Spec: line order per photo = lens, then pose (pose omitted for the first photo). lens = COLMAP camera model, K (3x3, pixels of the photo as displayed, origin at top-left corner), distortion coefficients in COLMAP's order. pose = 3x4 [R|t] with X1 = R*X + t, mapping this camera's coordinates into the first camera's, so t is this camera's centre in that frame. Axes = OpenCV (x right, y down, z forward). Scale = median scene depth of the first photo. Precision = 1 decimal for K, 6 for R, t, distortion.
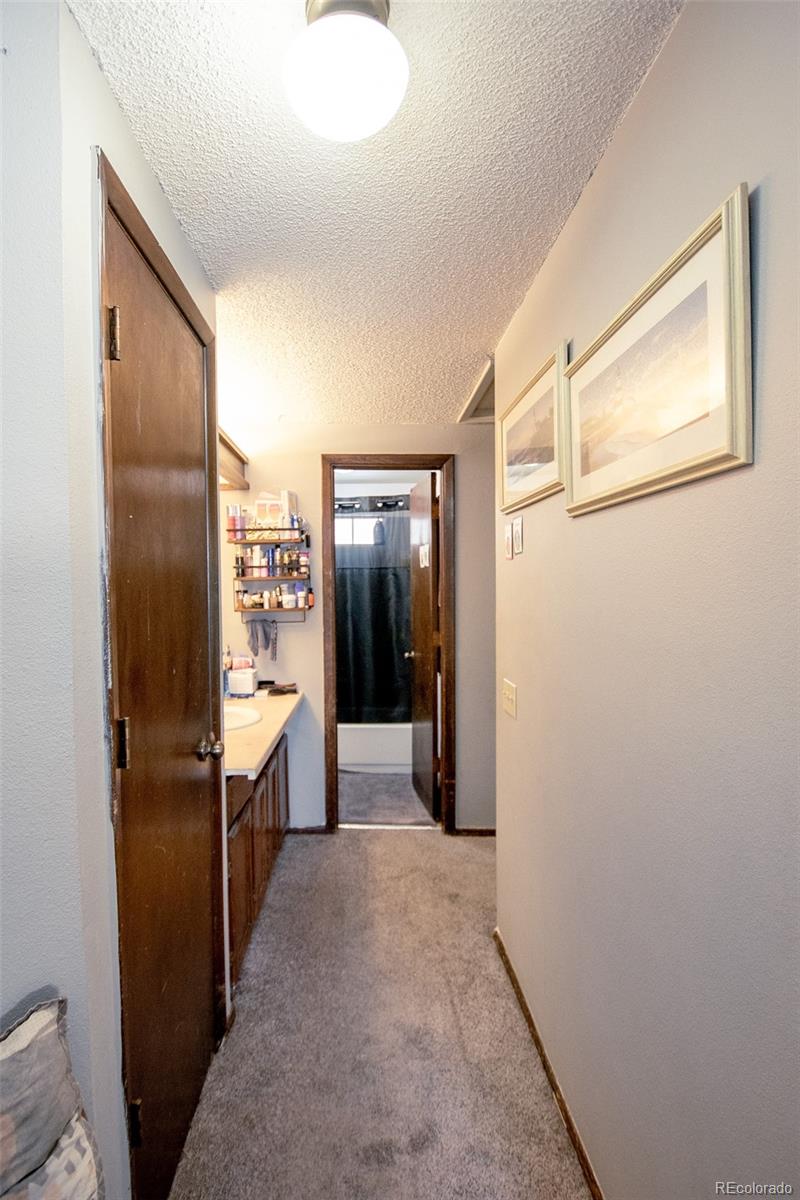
lens RADIAL K [[527.0, 0, 397.5], [0, 527.0, 596.1], [0, 0, 1]] dist [0.006518, -0.016470]
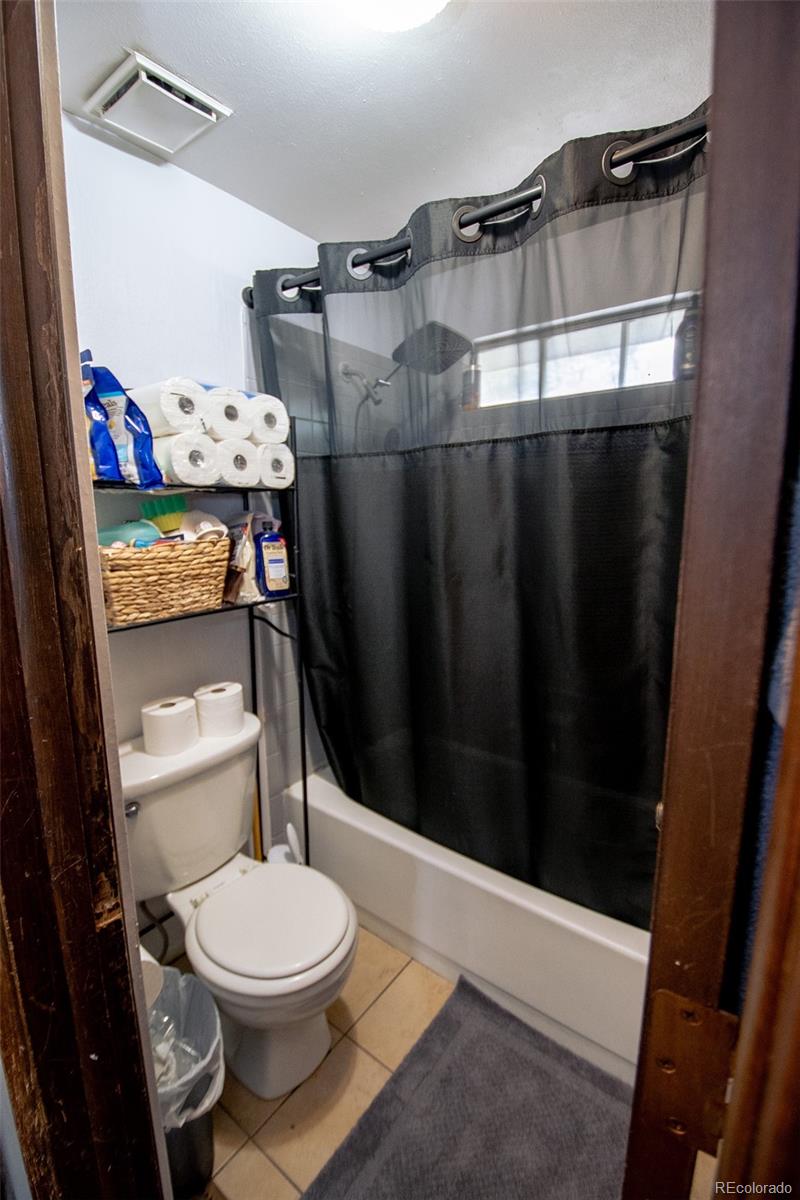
lens RADIAL K [[527.0, 0, 402.3], [0, 527.0, 599.5], [0, 0, 1]] dist [0.006518, -0.016470]
pose [[0.774852, 0.107690, -0.622903, 0.063302], [-0.003596, 0.986117, 0.166011, -0.009774], [0.632133, -0.126394, 0.764482, 0.704208]]
